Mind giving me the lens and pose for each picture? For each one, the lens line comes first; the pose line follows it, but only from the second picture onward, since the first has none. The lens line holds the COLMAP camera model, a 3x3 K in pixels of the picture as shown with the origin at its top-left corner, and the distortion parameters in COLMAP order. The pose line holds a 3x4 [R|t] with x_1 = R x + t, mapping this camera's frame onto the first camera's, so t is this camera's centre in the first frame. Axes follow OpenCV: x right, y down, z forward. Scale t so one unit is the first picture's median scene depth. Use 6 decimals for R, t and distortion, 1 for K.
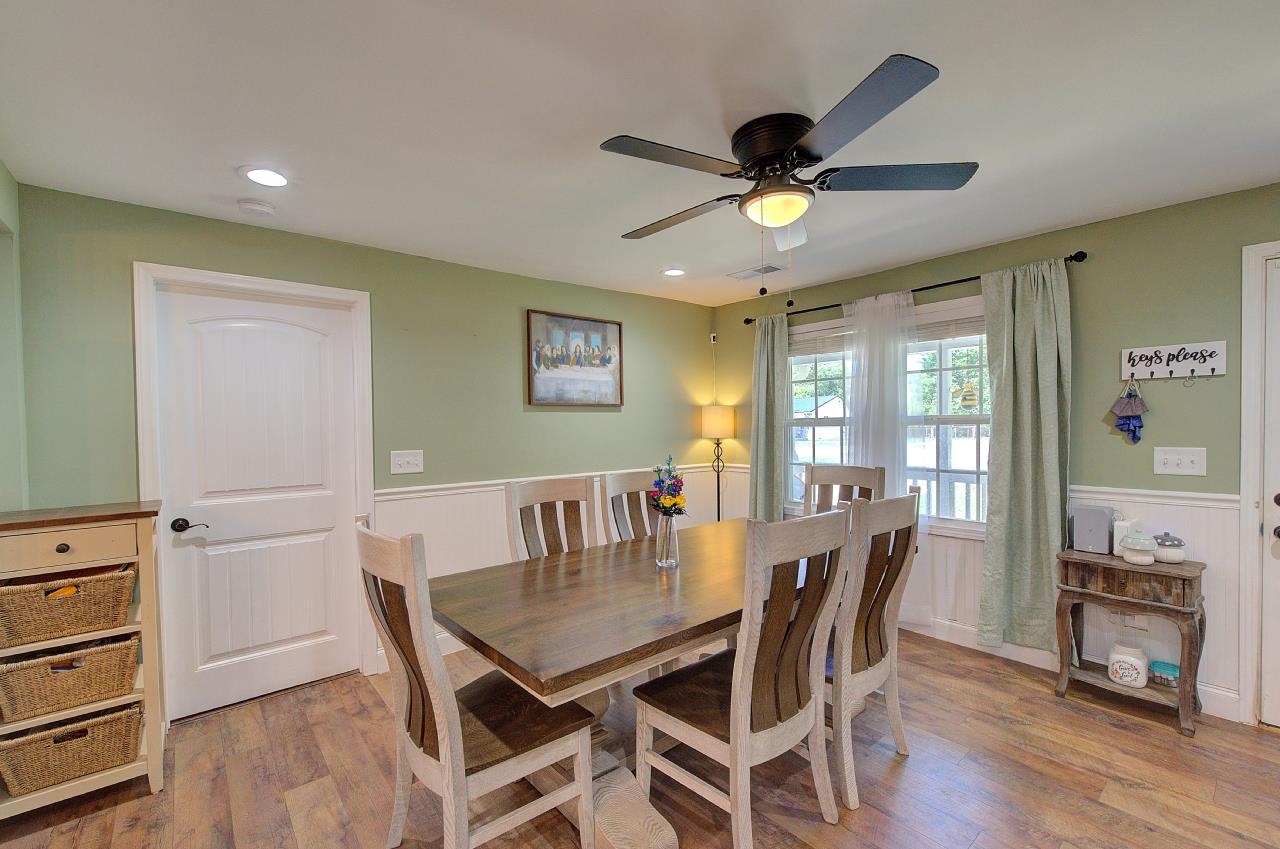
lens RADIAL K [[544.3, 0, 646.8], [0, 544.3, 435.1], [0, 0, 1]] dist [-0.000547, 0.000374]
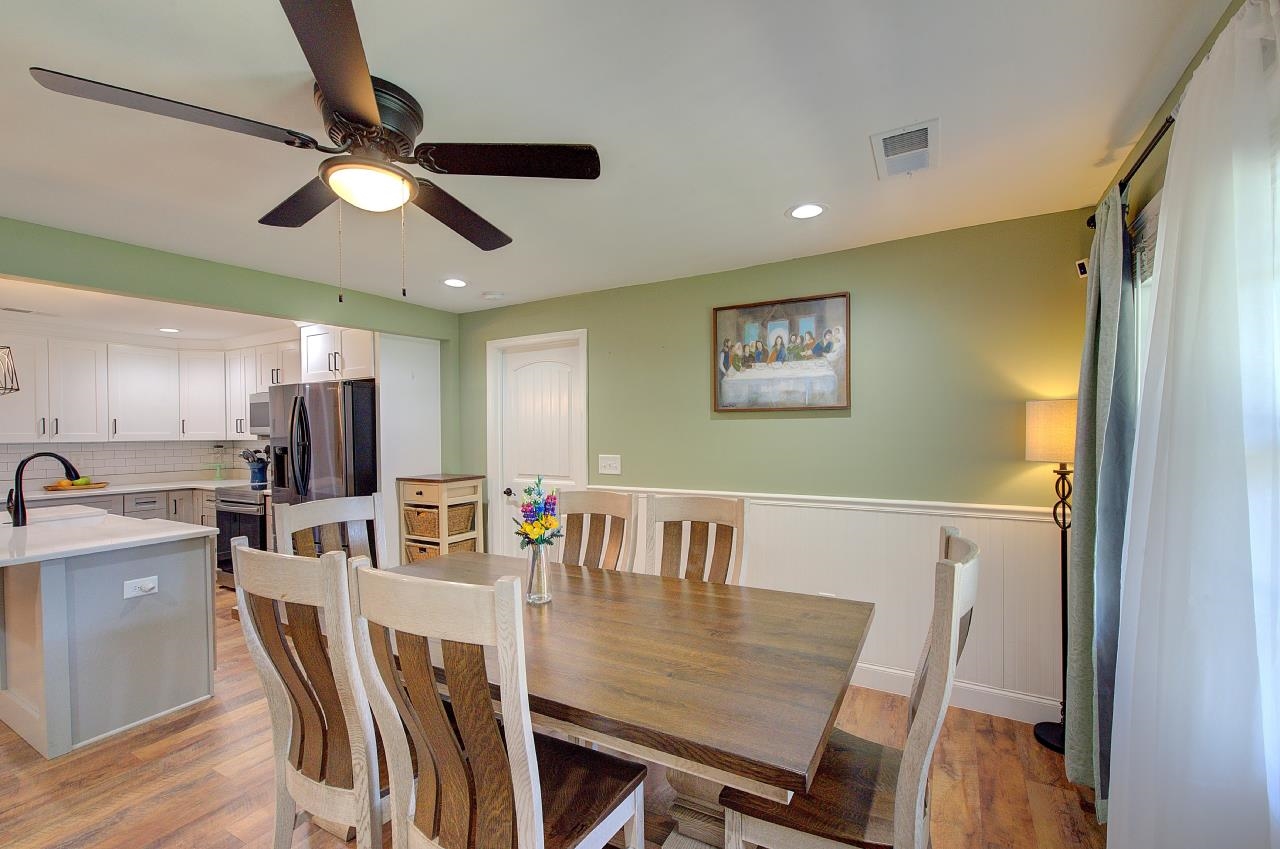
lens RADIAL K [[544.3, 0, 648.0], [0, 544.3, 434.4], [0, 0, 1]] dist [-0.000547, 0.000374]
pose [[0.346043, 0.018552, -0.938035, 0.740867], [-0.013875, 0.999796, 0.014656, -0.036579], [0.938116, 0.007943, 0.346230, 0.699288]]
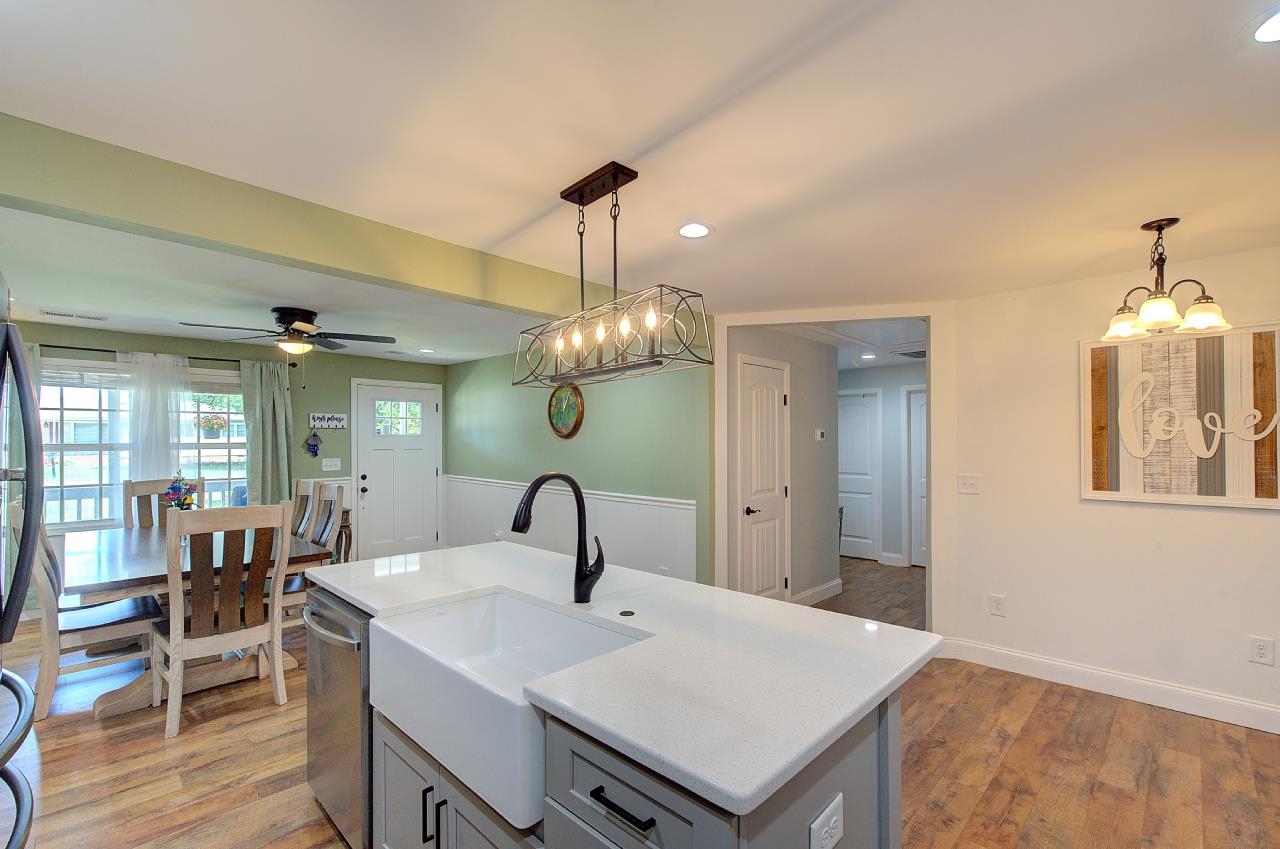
lens RADIAL K [[544.3, 0, 646.0], [0, 544.3, 429.1], [0, 0, 1]] dist [-0.000547, 0.000374]
pose [[-0.096687, 0.035495, 0.994682, -1.251906], [0.023872, 0.999159, -0.033334, 0.005995], [-0.995028, 0.020522, -0.097453, -0.087612]]
